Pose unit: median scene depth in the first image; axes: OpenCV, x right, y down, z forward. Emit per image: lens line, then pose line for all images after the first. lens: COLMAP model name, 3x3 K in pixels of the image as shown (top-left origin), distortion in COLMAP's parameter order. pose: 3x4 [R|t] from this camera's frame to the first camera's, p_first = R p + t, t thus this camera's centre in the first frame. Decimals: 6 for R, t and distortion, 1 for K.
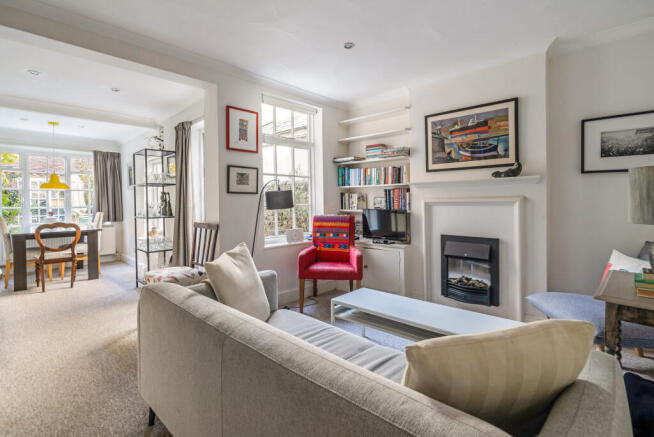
lens RADIAL K [[317.4, 0, 324.0], [0, 317.4, 203.9], [0, 0, 1]] dist [-0.000753, 0.000776]
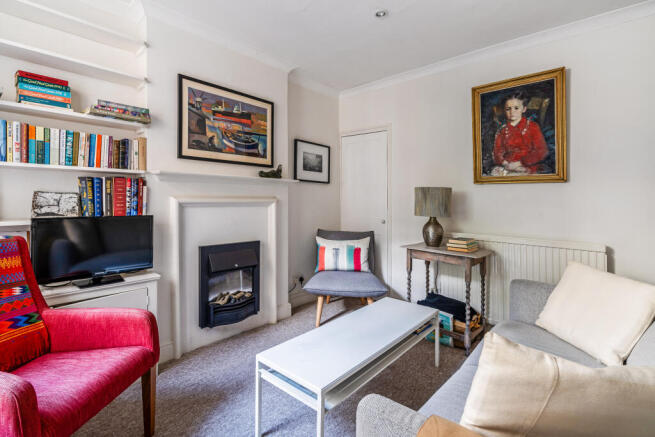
lens RADIAL K [[317.9, 0, 322.0], [0, 317.9, 203.4], [0, 0, 1]] dist [-0.000753, 0.000776]
pose [[-0.036721, -0.002991, 0.999321, -0.384382], [0.002072, 0.999993, 0.003069, -0.005986], [-0.999323, 0.002184, -0.036714, 0.767843]]
